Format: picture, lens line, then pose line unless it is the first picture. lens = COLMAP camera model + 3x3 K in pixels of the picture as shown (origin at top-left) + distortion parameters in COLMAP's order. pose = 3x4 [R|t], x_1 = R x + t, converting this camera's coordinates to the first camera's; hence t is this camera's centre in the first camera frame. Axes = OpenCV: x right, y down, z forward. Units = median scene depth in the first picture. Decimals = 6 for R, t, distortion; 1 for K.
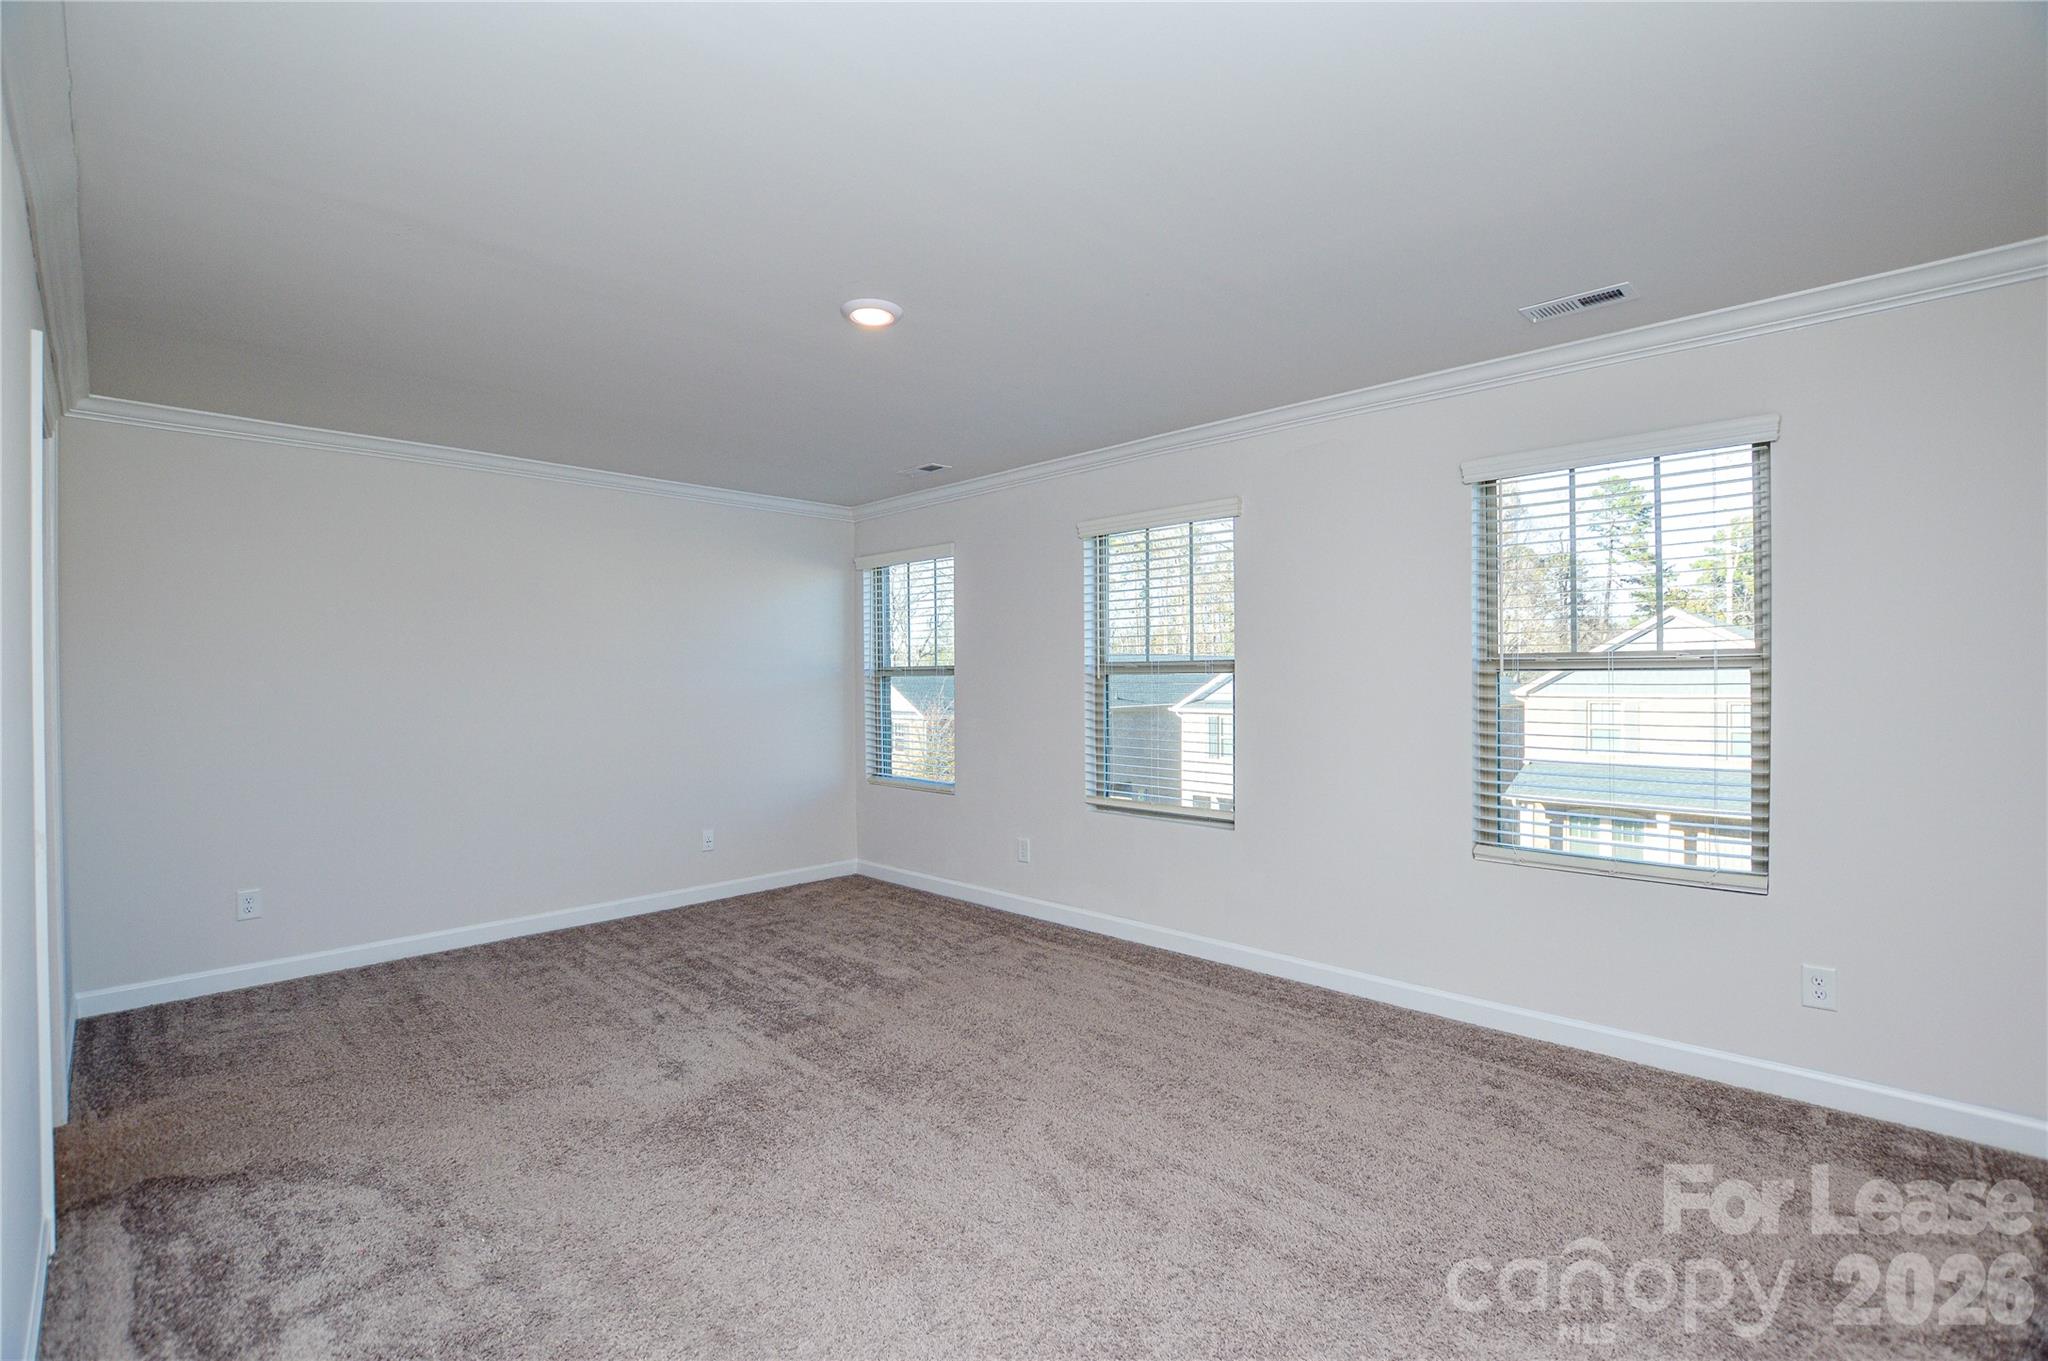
lens RADIAL K [[913.6, 0, 1019.8], [0, 913.6, 678.5], [0, 0, 1]] dist [-0.029571, 0.000419]
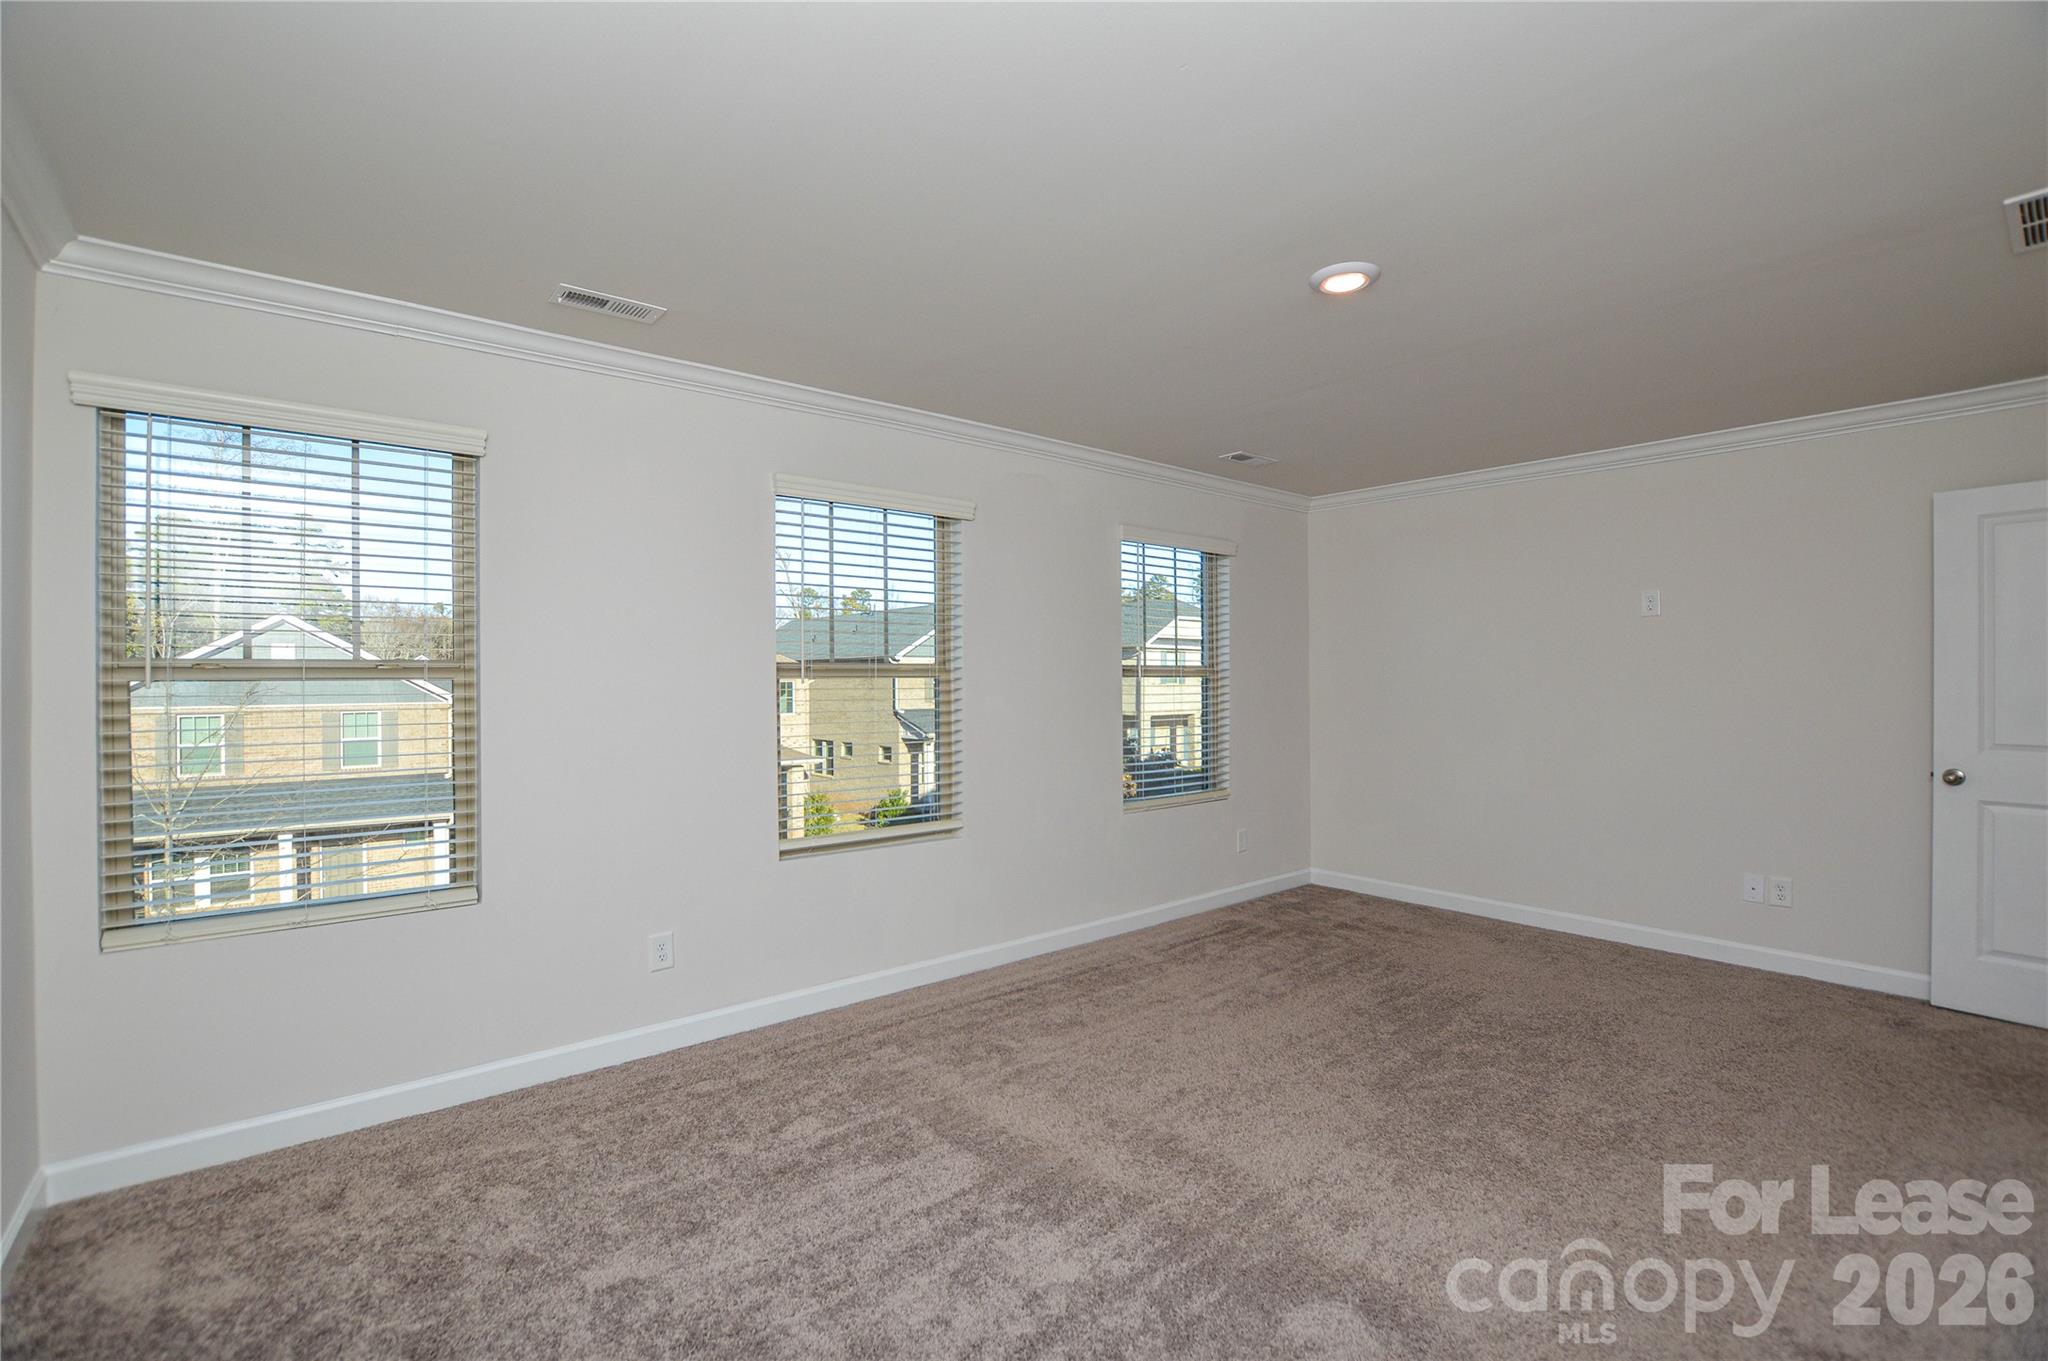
lens RADIAL K [[913.6, 0, 1019.8], [0, 913.6, 678.5], [0, 0, 1]] dist [-0.029571, 0.000419]
pose [[0.100693, 0.001689, 0.994916, -0.722104], [0.008533, 0.999960, -0.002561, -0.004561], [-0.994881, 0.008748, 0.100674, 0.789963]]
